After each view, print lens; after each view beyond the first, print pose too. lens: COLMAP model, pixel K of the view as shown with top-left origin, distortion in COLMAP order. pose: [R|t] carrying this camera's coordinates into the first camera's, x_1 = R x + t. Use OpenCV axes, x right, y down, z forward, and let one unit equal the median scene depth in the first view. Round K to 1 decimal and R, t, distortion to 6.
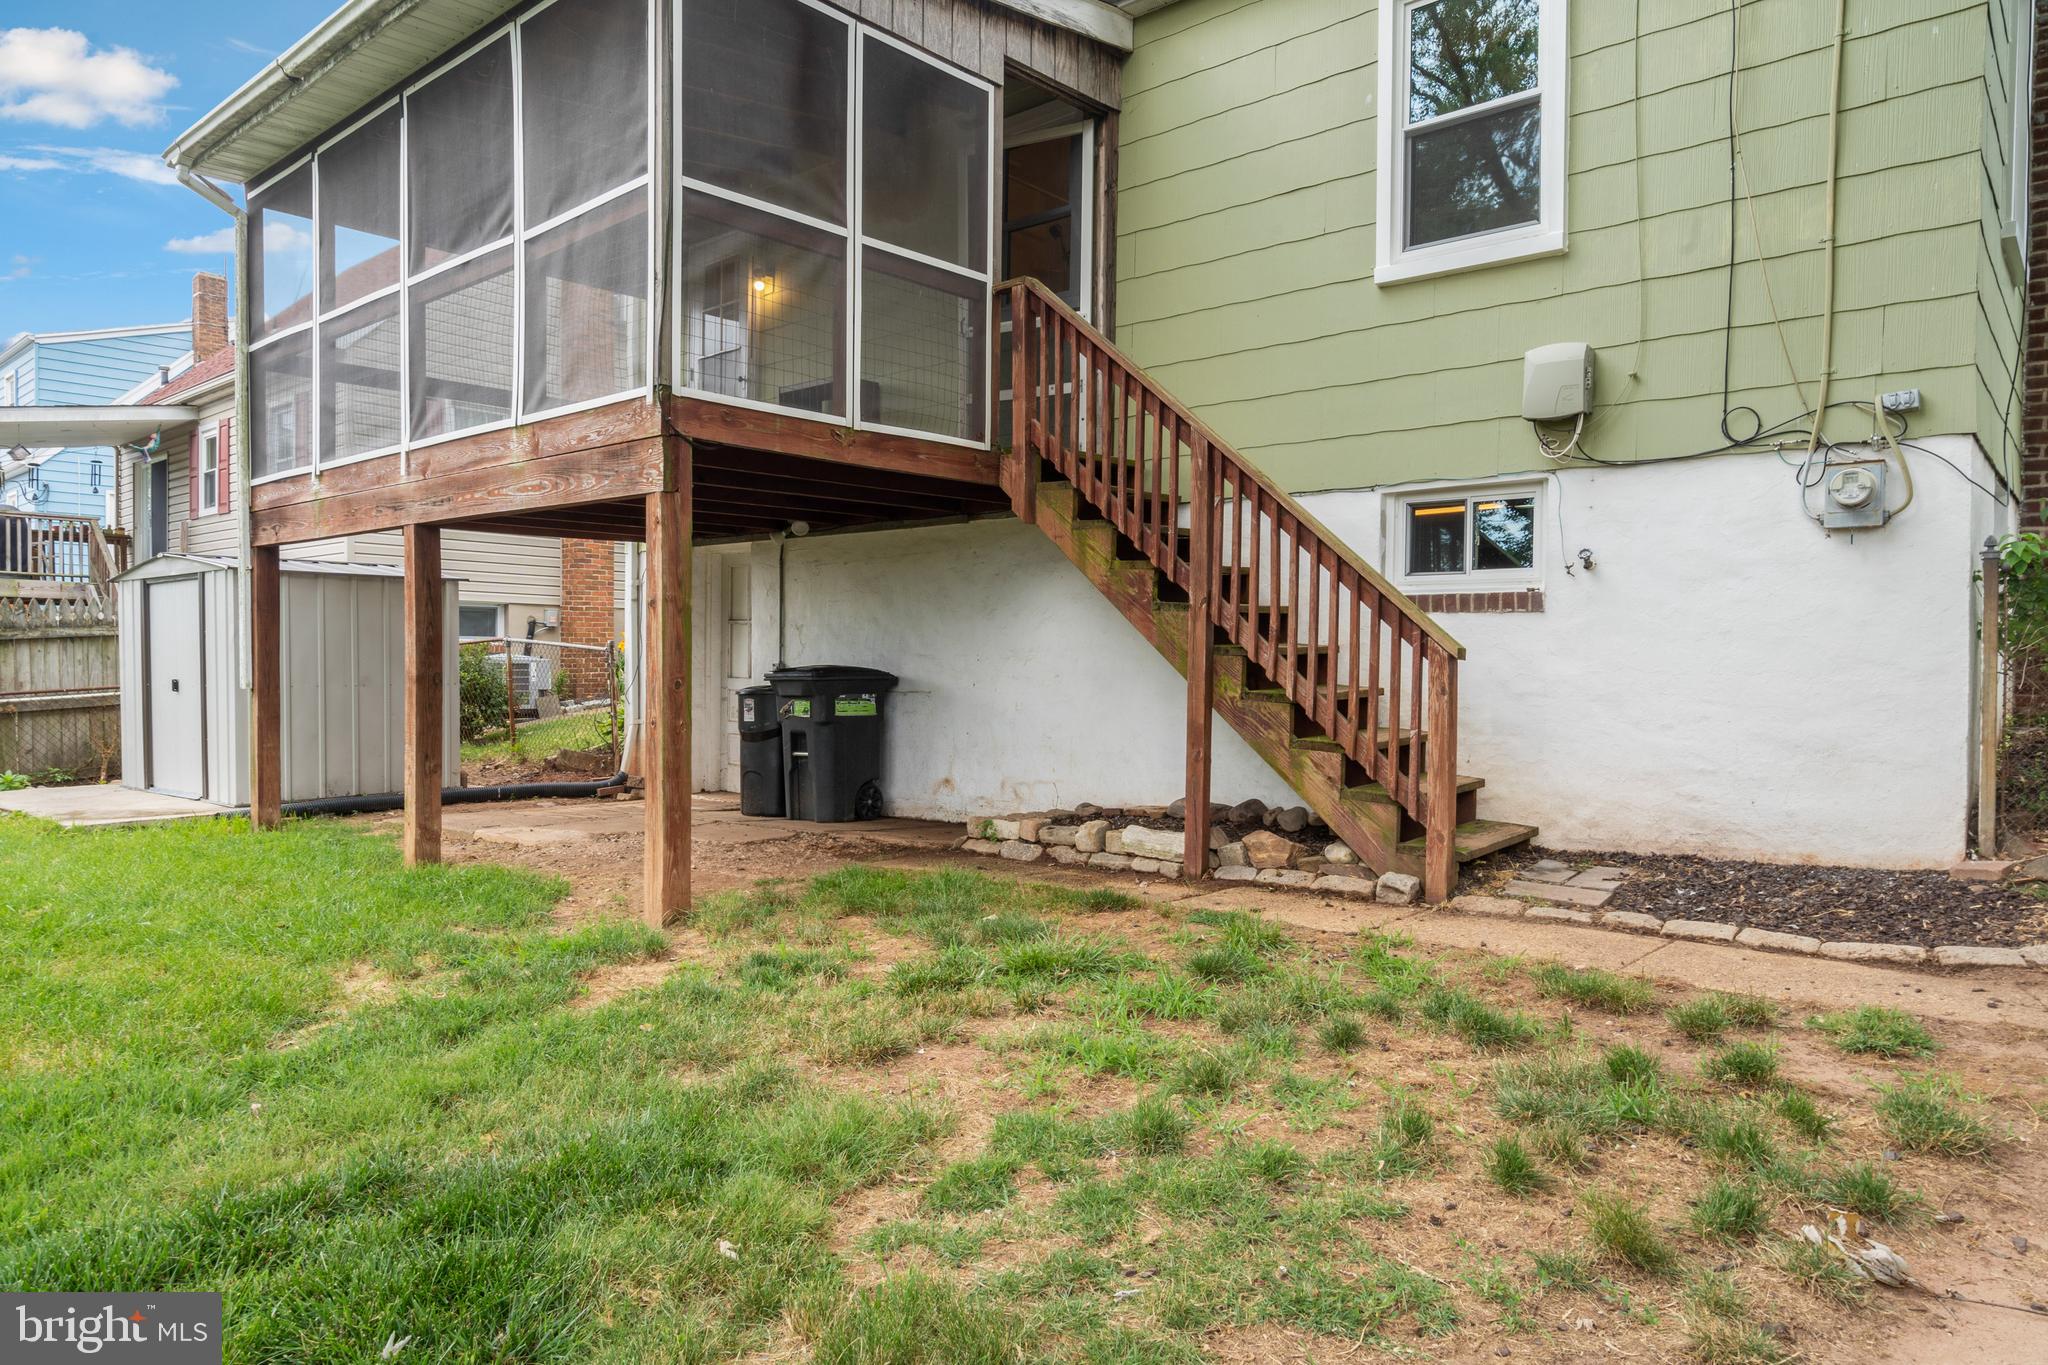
lens RADIAL K [[1273.2, 0, 1021.8], [0, 1273.2, 683.3], [0, 0, 1]] dist [0.003059, 0.000295]
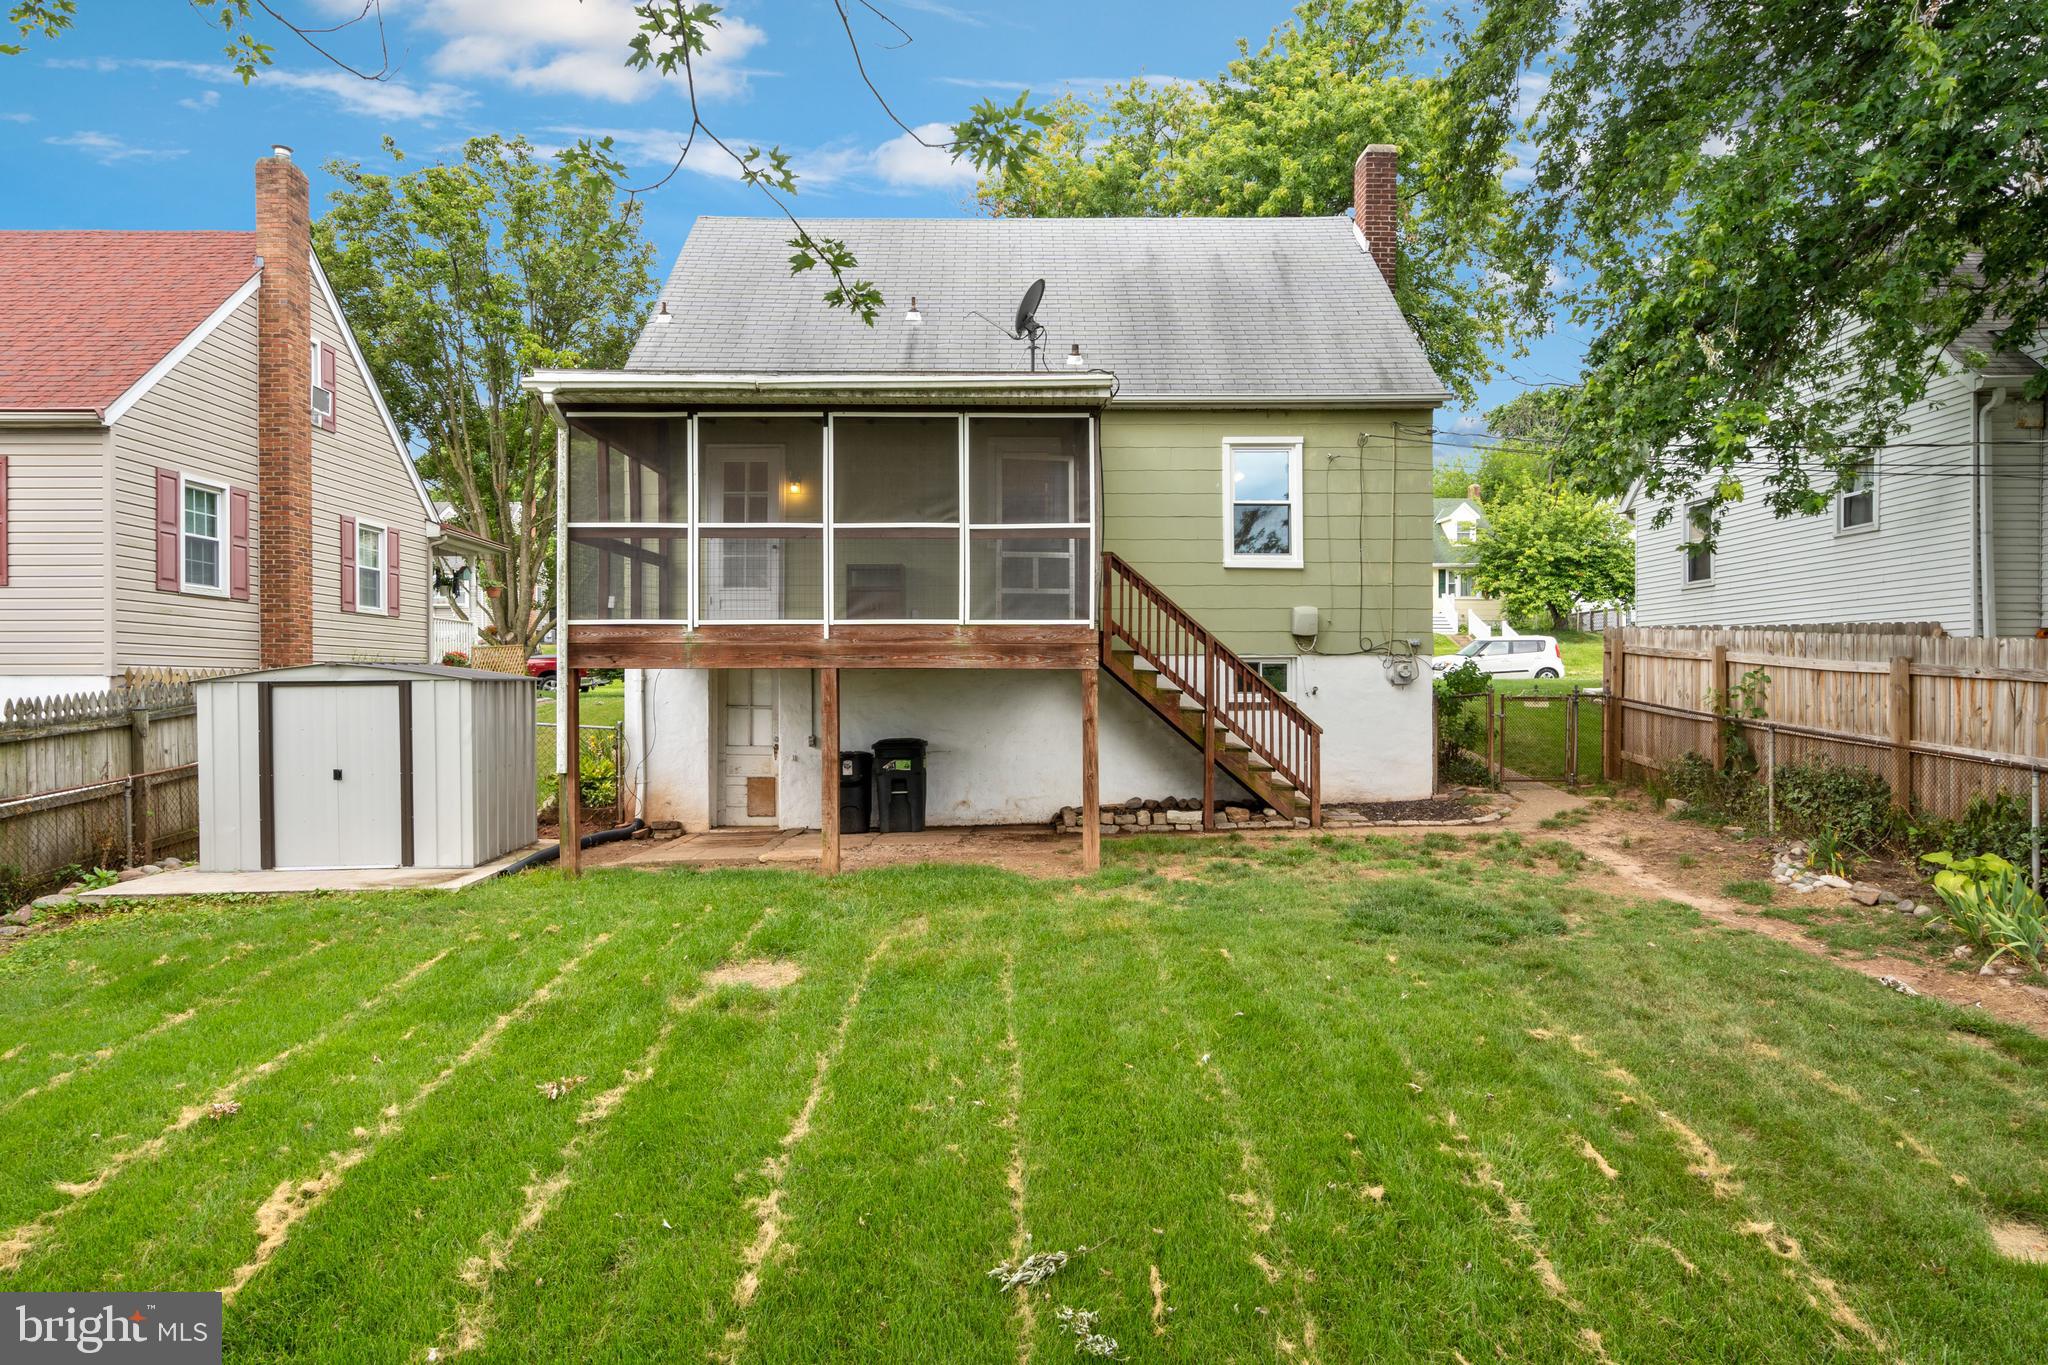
lens RADIAL K [[1159.0, 0, 1018.5], [0, 1159.0, 693.2], [0, 0, 1]] dist [-0.004874, 0.000401]
pose [[0.749628, -0.014478, 0.661701, -1.455614], [0.020995, 0.999778, -0.001909, -0.094223], [-0.661526, 0.015324, 0.749765, -0.335029]]
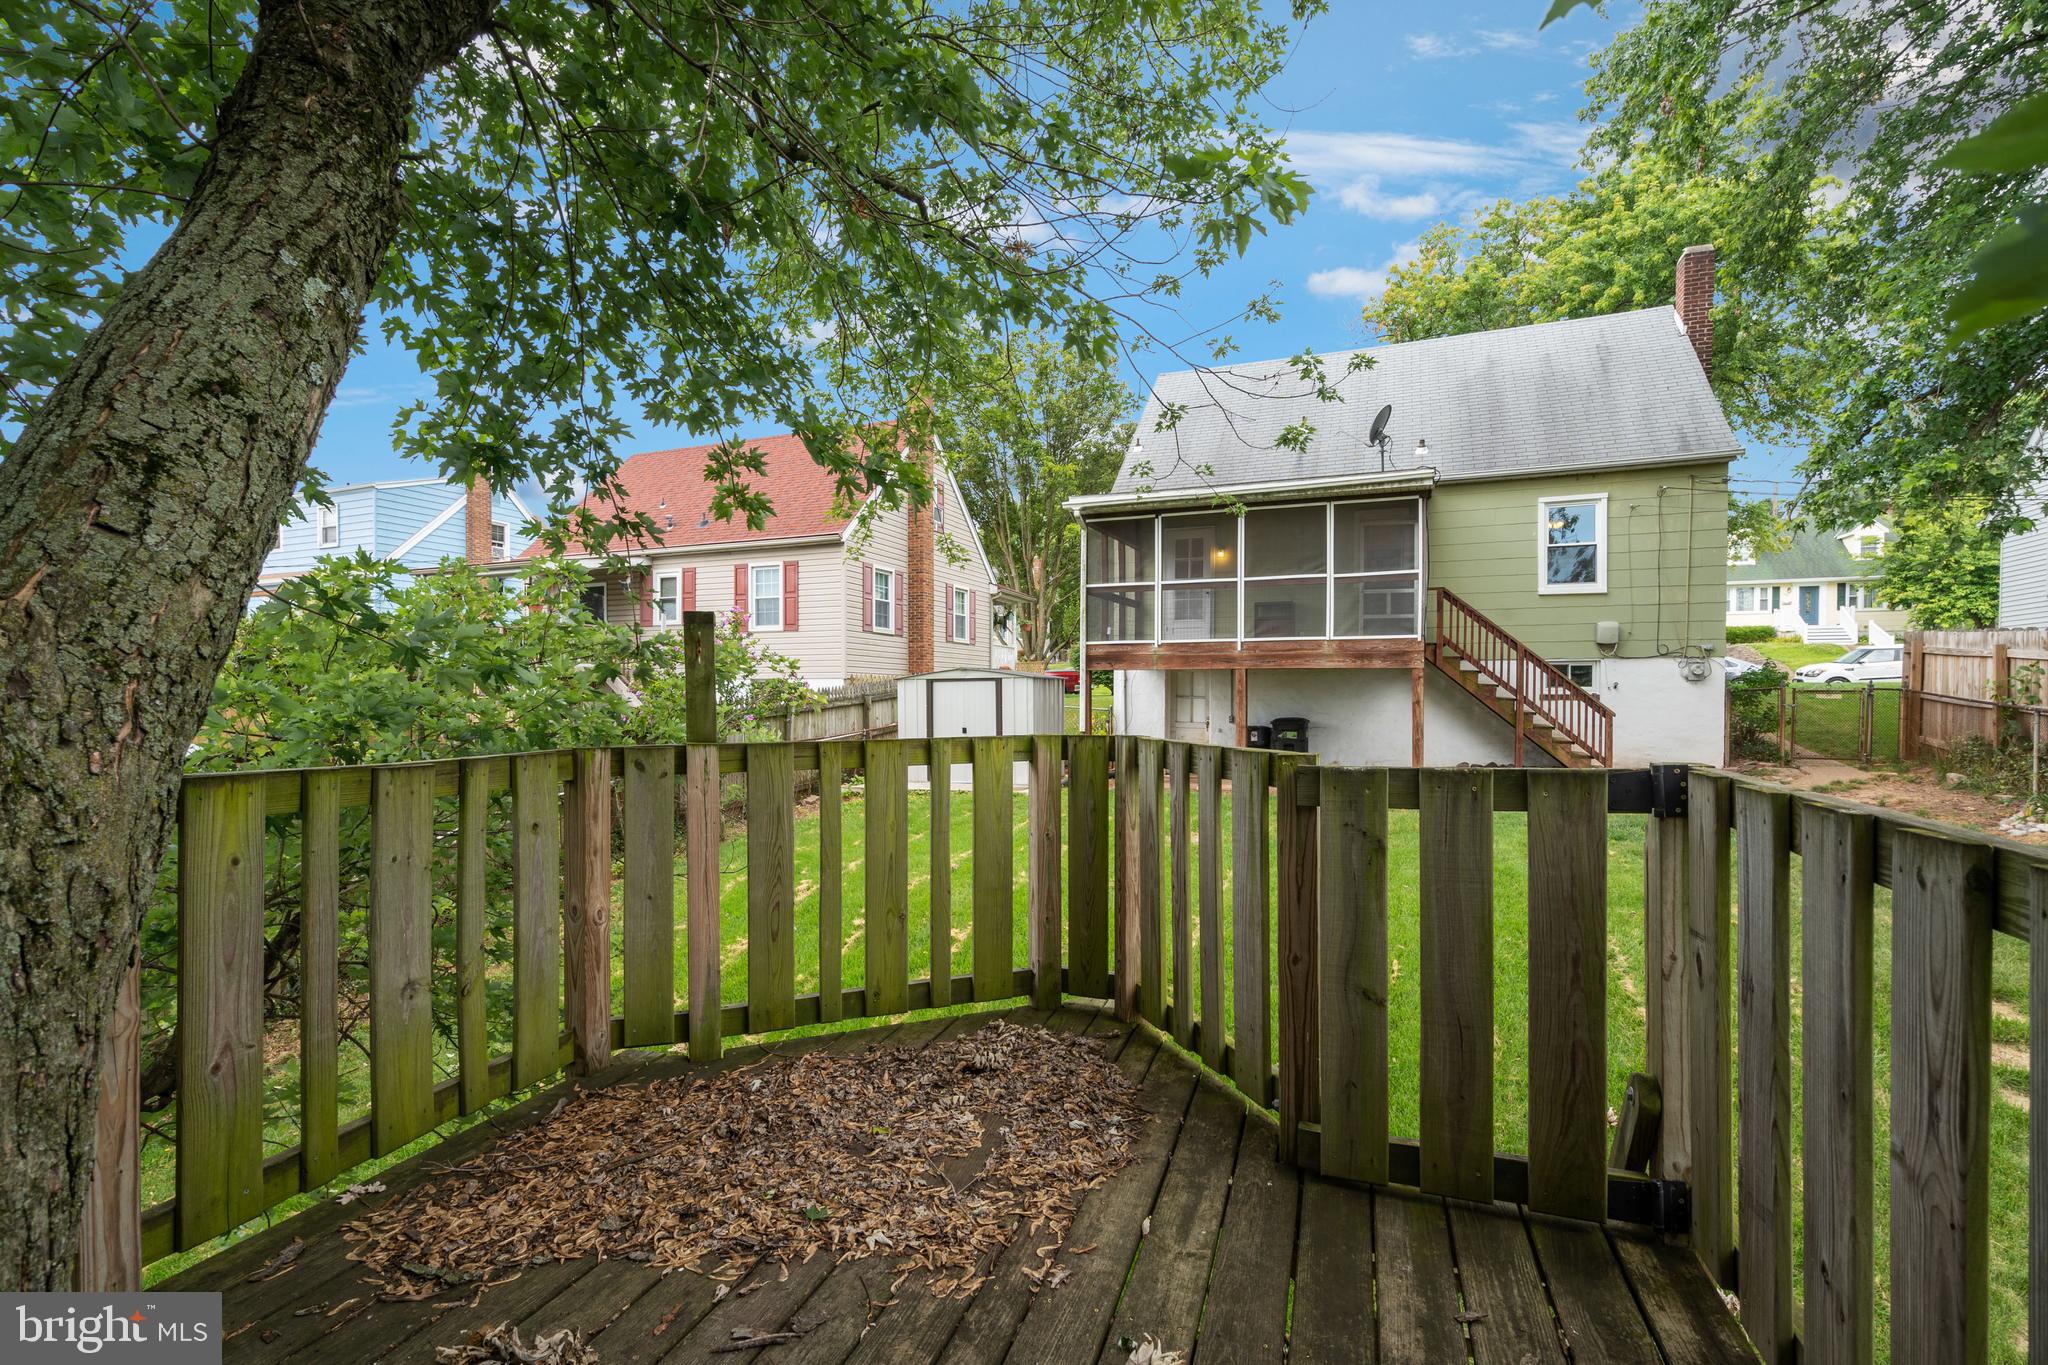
lens RADIAL K [[934.9, 0, 1028.1], [0, 934.9, 714.3], [0, 0, 1]] dist [0.002328, 0.002008]
pose [[0.947226, -0.012685, 0.320315, -1.718255], [0.012892, 0.999916, 0.001477, -0.042110], [-0.320307, 0.002730, 0.947310, -0.801126]]
